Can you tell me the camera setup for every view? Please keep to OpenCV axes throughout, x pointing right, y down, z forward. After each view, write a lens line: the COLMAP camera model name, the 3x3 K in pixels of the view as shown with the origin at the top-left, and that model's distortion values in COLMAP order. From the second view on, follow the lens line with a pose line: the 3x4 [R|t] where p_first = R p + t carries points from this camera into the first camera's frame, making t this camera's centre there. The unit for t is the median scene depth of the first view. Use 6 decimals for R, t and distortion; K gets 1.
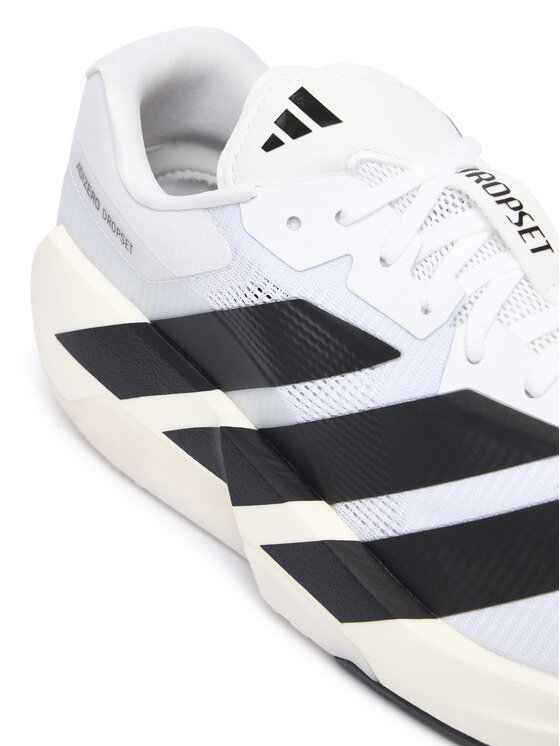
lens RADIAL K [[2060.1, 0, 280.0], [0, 2060.1, 373.0], [0, 0, 1]] dist [-0.122887, -0.248018]
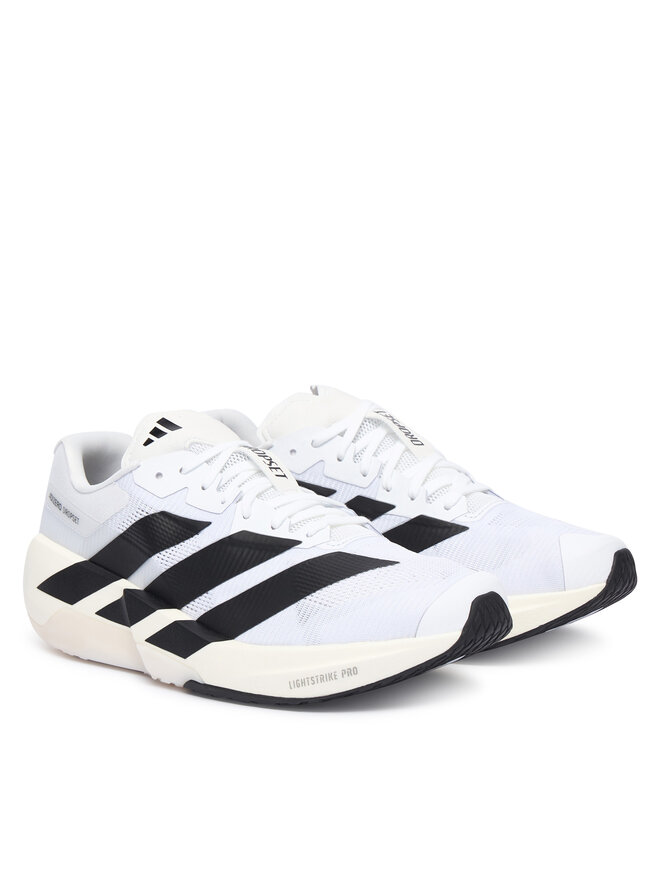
lens RADIAL K [[2579.8, 0, 330.0], [0, 2579.8, 440.0], [0, 0, 1]] dist [-0.597565, 0.149889]
pose [[0.999339, -0.029123, 0.021762, 0.119043], [0.035889, 0.885843, -0.462595, 1.053661], [-0.005805, 0.463070, 0.886303, -1.220722]]
